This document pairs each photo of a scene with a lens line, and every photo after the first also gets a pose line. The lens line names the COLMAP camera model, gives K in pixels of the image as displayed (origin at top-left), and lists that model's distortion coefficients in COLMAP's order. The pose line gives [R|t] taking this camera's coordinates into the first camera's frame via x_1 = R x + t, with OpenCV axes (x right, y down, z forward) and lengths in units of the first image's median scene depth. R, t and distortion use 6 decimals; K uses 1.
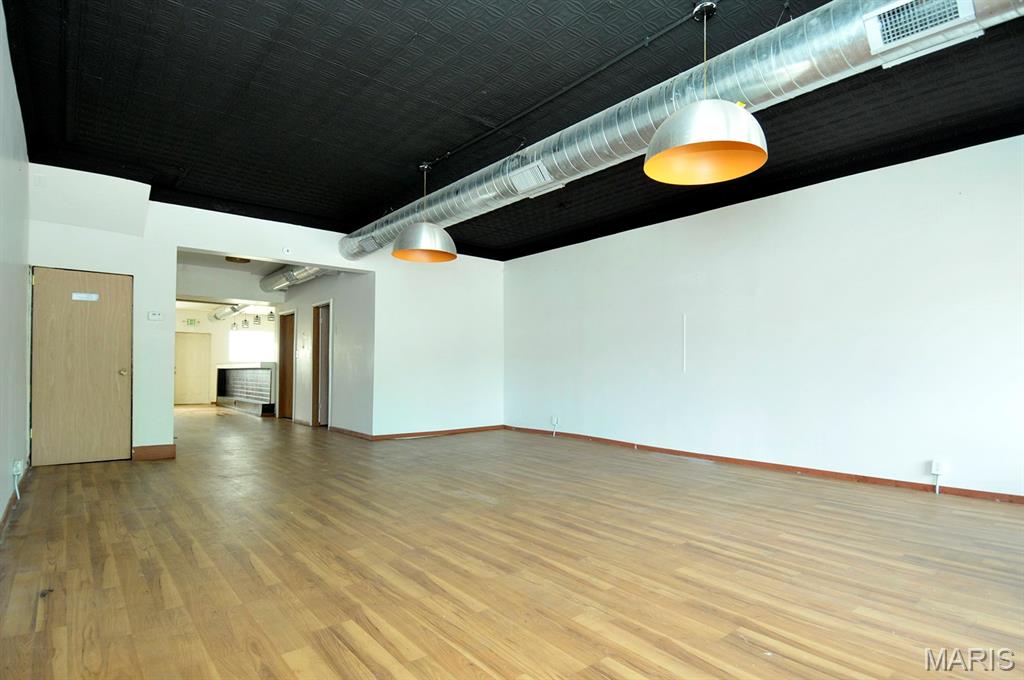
lens RADIAL K [[537.0, 0, 523.3], [0, 537.0, 363.0], [0, 0, 1]] dist [0.026016, -0.037666]
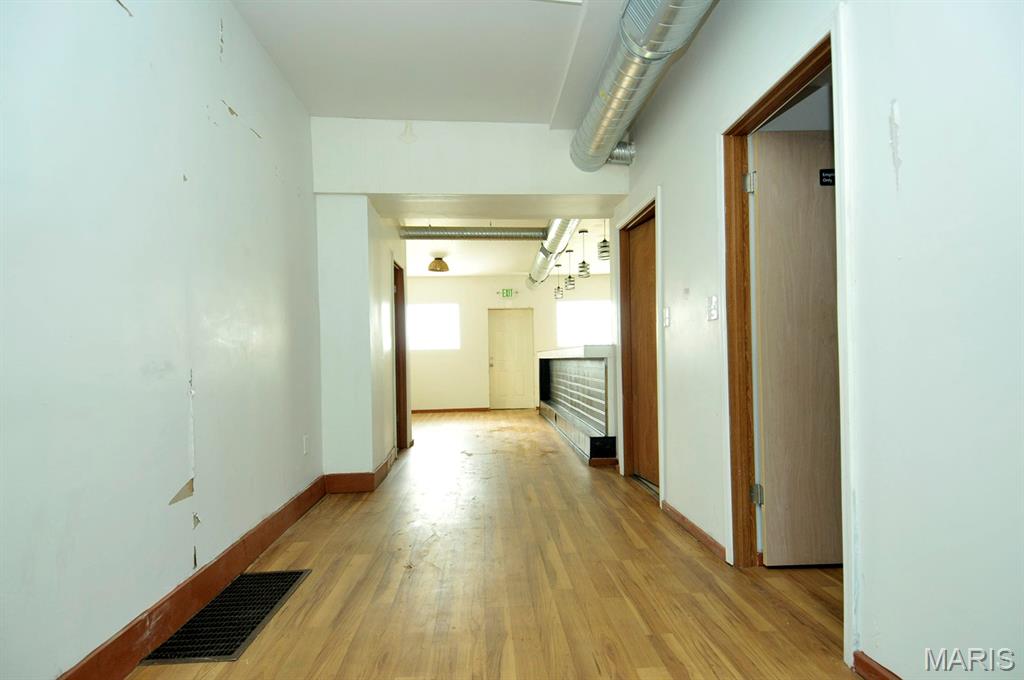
lens RADIAL K [[537.0, 0, 523.3], [0, 537.0, 363.0], [0, 0, 1]] dist [0.026016, -0.037666]
pose [[0.815655, -0.012116, -0.578412, -0.722786], [0.027605, 0.999457, 0.017991, 0.011271], [0.577880, -0.030641, 0.815546, 1.620803]]
